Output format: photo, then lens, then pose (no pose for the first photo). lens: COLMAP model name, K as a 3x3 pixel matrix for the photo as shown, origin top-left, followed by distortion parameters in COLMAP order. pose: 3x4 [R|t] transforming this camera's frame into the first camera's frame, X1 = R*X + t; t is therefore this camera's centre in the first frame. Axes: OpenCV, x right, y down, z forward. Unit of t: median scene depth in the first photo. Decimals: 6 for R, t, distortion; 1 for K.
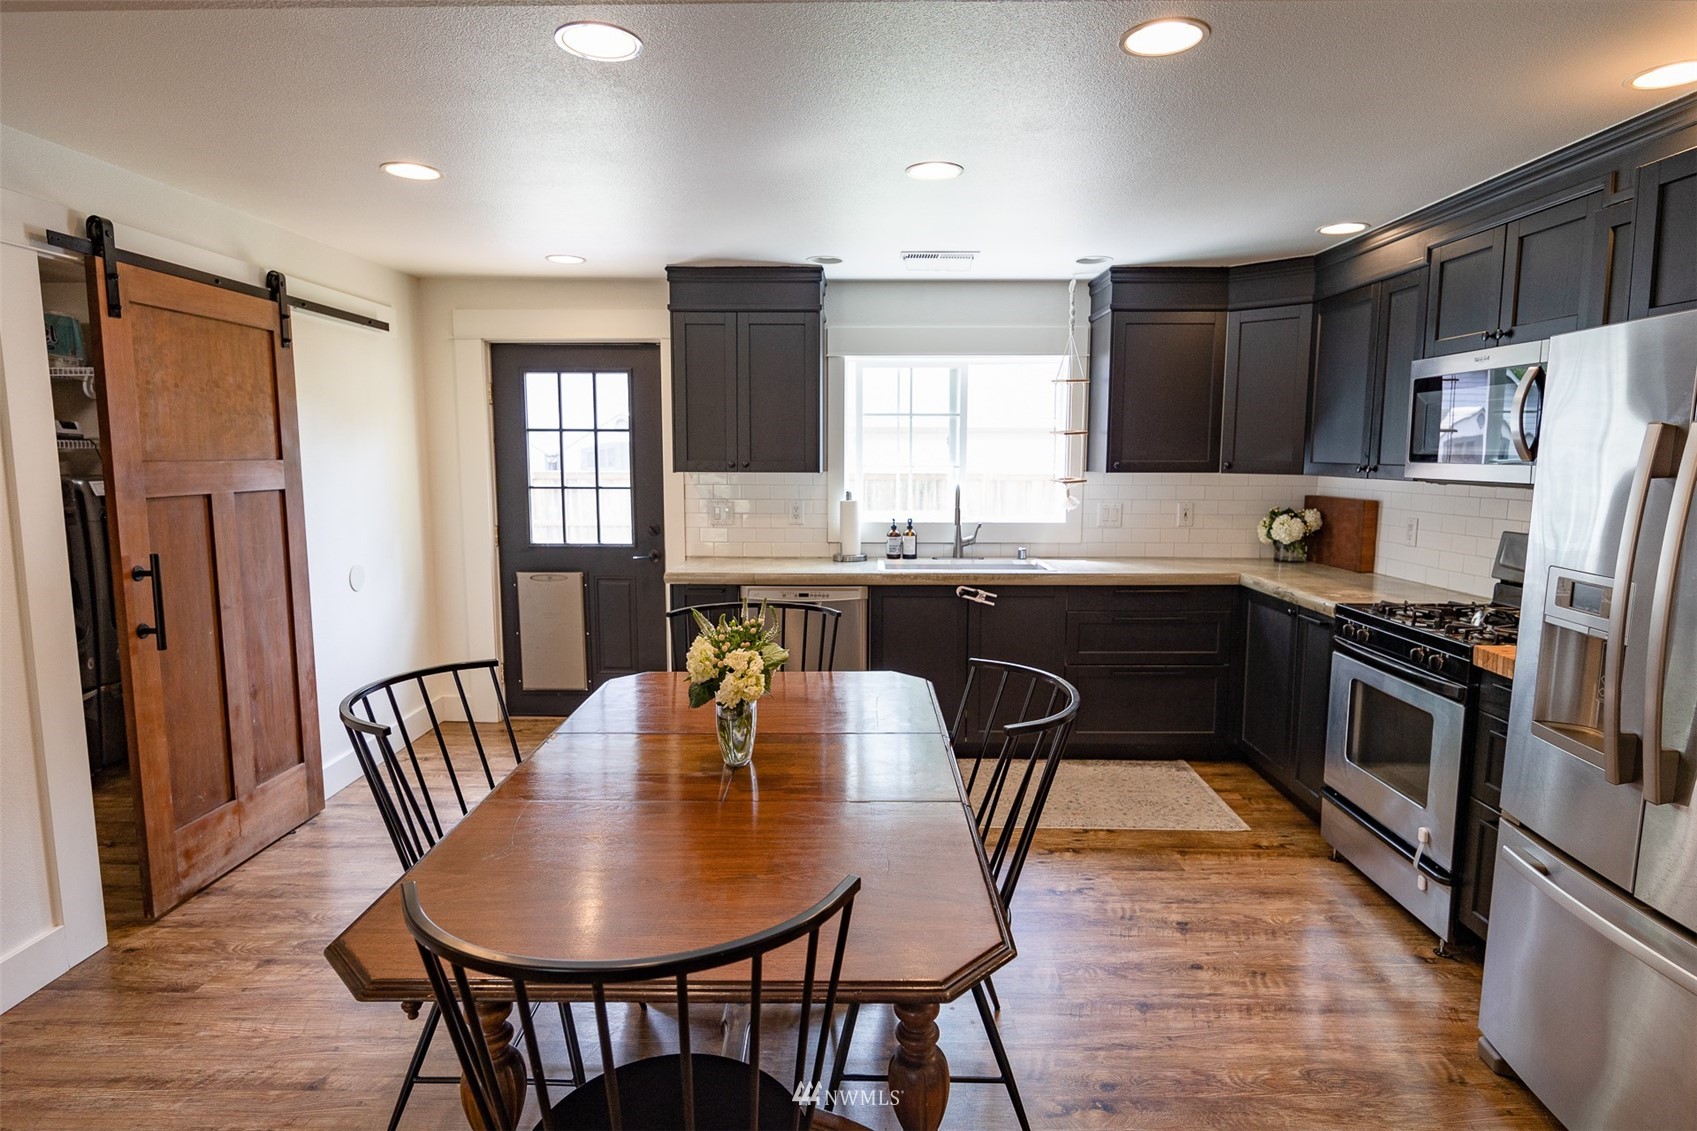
lens RADIAL K [[912.5, 0, 853.3], [0, 912.5, 560.2], [0, 0, 1]] dist [-0.015975, -0.001115]
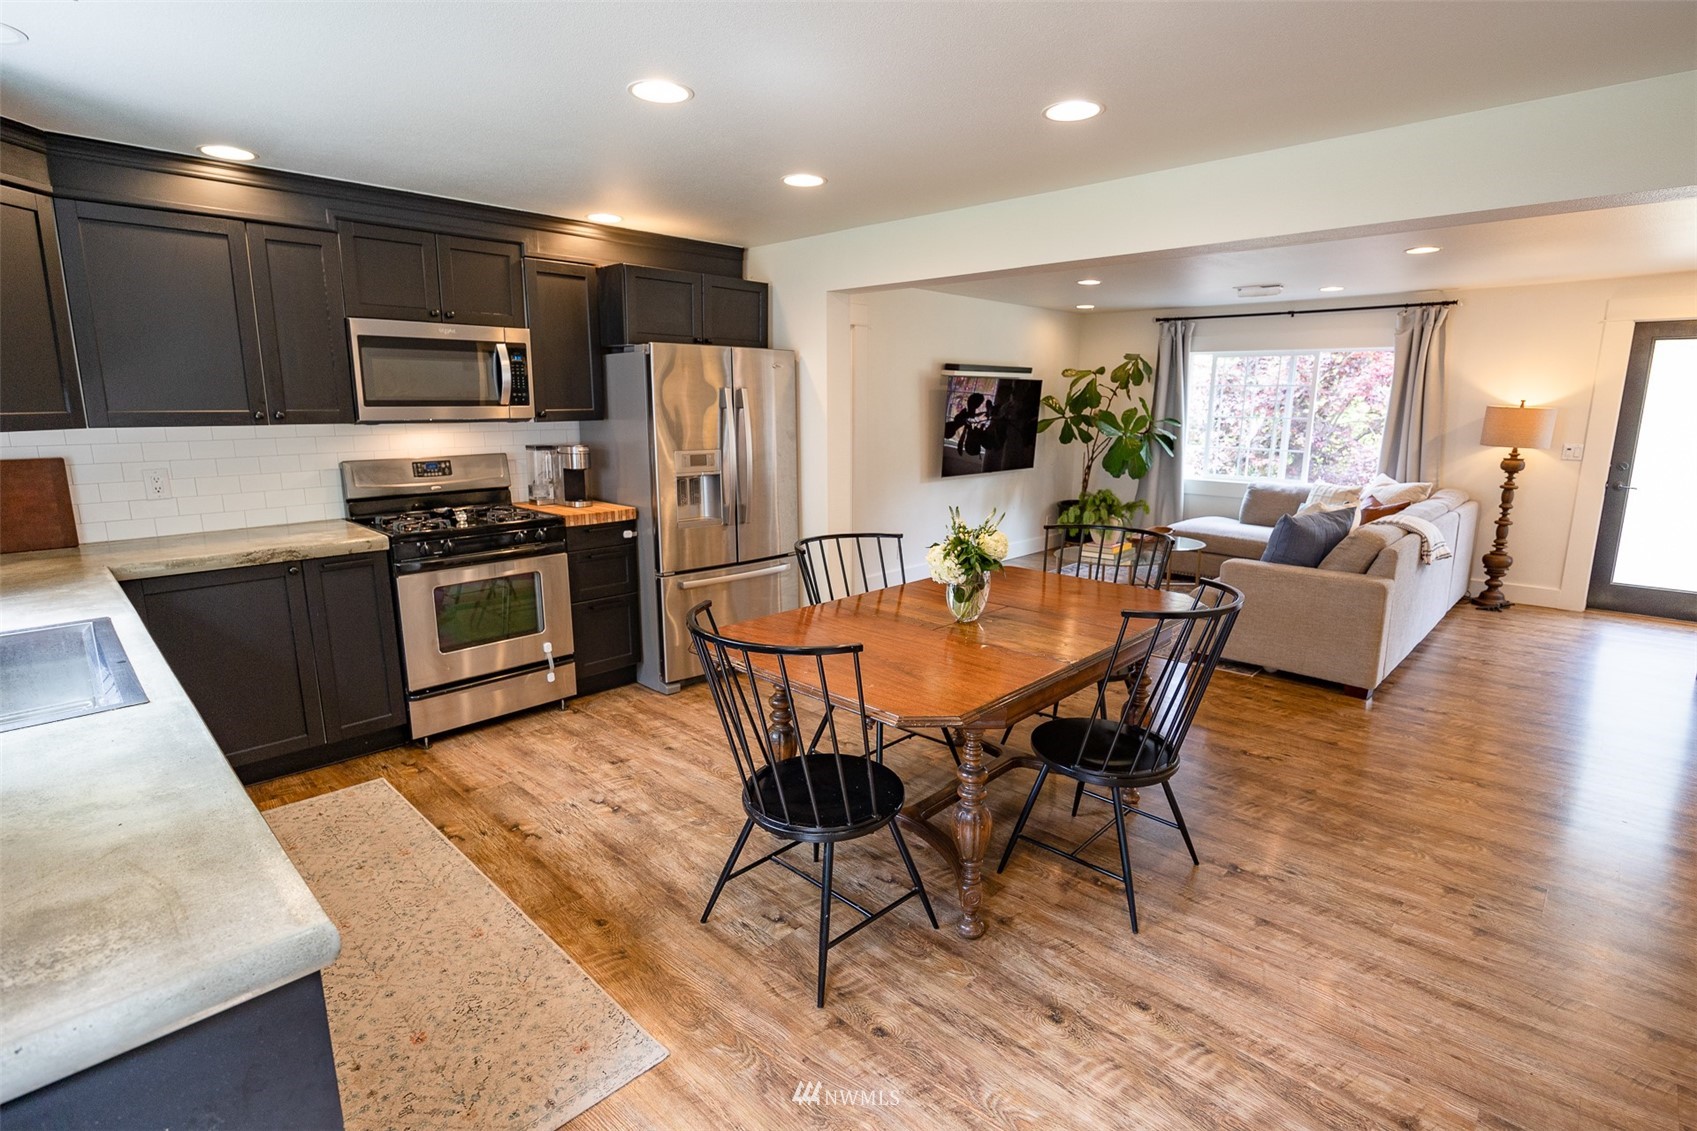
lens RADIAL K [[804.5, 0, 850.7], [0, 804.5, 561.3], [0, 0, 1]] dist [-0.000863, -0.001692]
pose [[-0.724847, -0.144772, 0.673527, -0.466329], [0.073163, 0.955964, 0.284218, -0.137269], [-0.685014, 0.255292, -0.682336, 1.099511]]
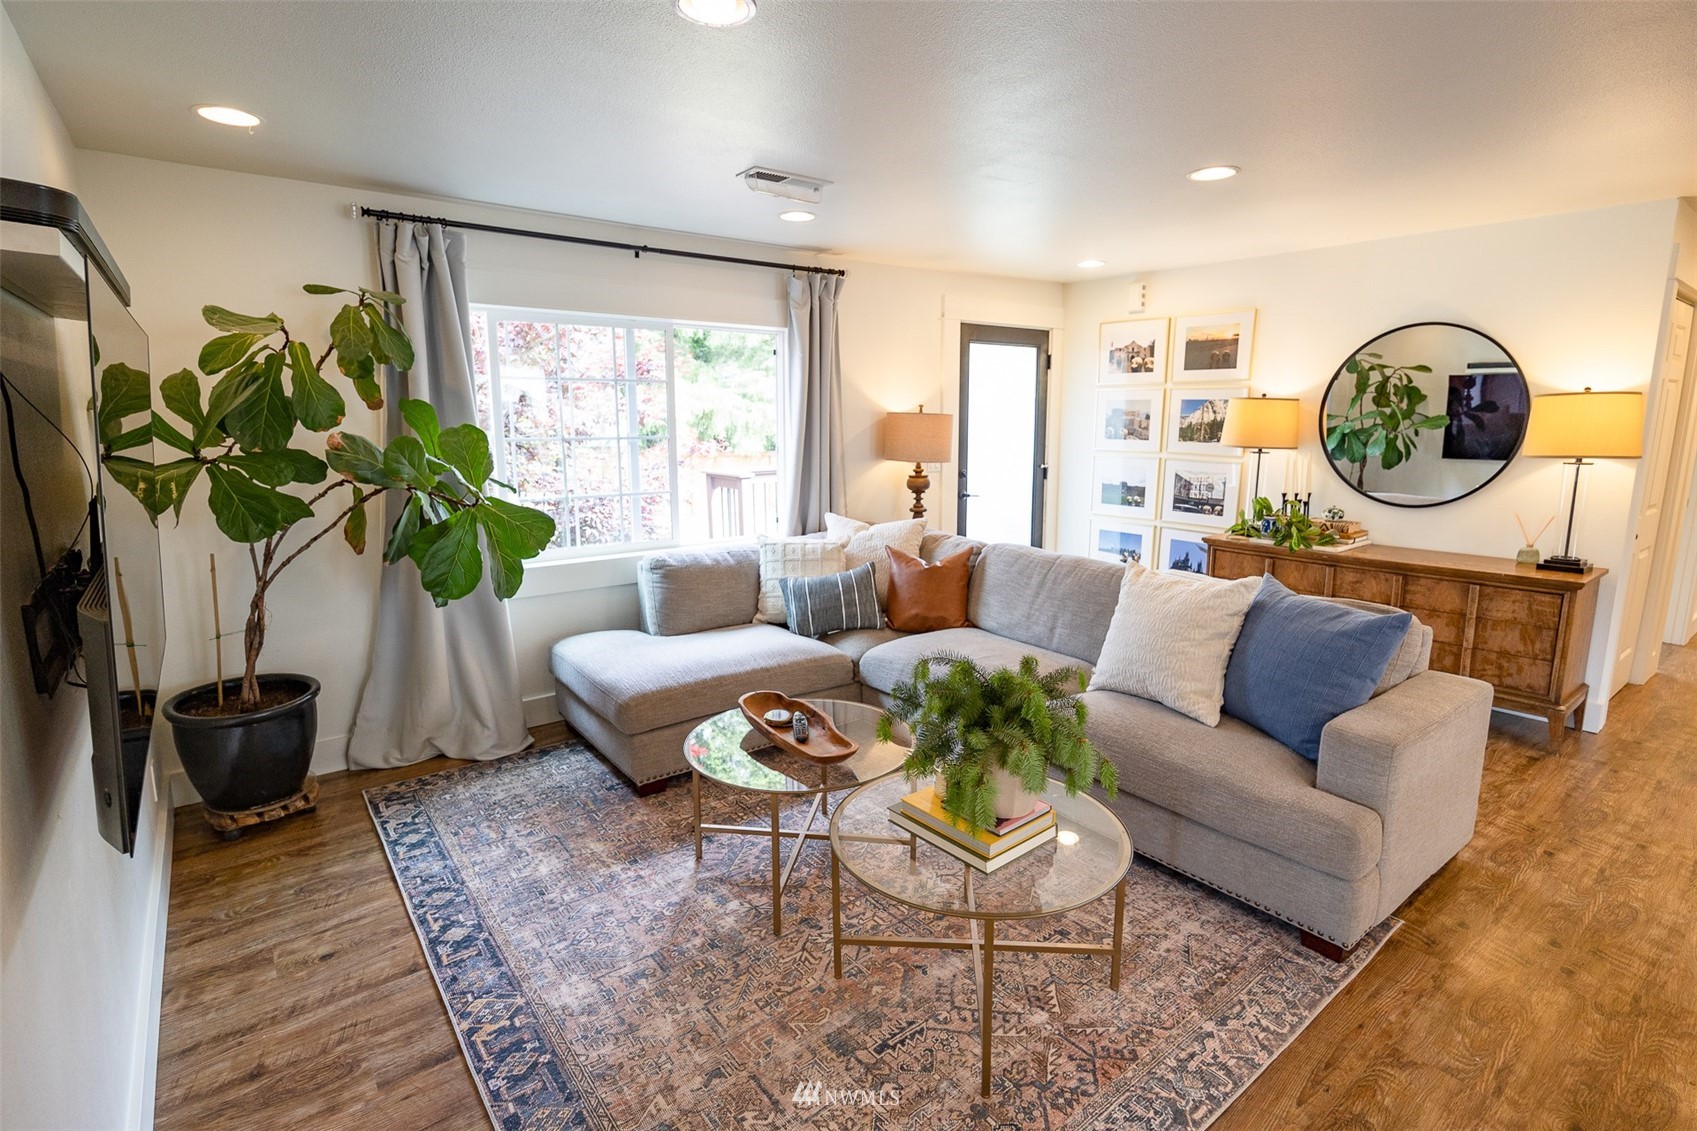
lens RADIAL K [[804.5, 0, 843.6], [0, 804.5, 573.2], [0, 0, 1]] dist [-0.000863, -0.001692]
pose [[-0.785917, 0.116951, -0.607171, 0.534023], [-0.075856, 0.956297, 0.282385, -0.005029], [0.613661, 0.267989, -0.742699, 0.093563]]
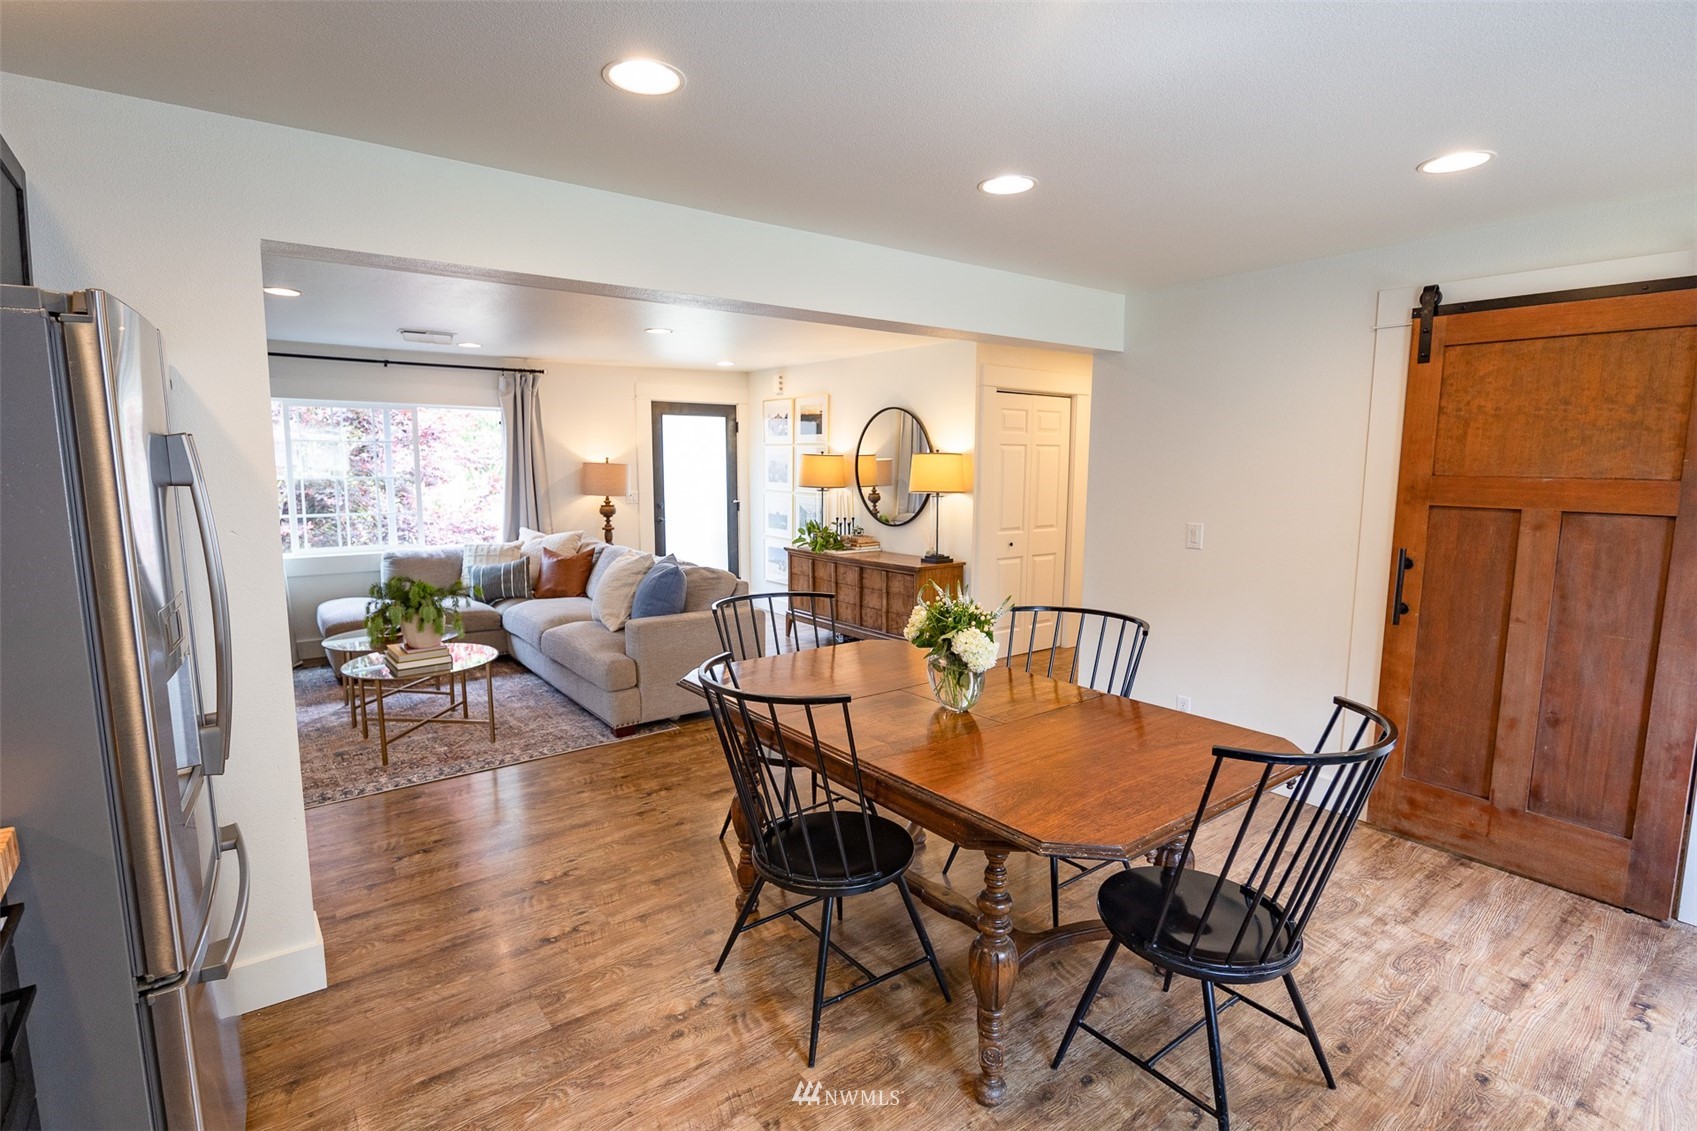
lens RADIAL K [[804.5, 0, 830.8], [0, 804.5, 580.2], [0, 0, 1]] dist [-0.000863, -0.001692]
pose [[-0.799983, 0.080170, -0.594642, 0.366178], [-0.078678, 0.968461, 0.236416, -0.113901], [0.594841, 0.235914, -0.768445, 0.945841]]
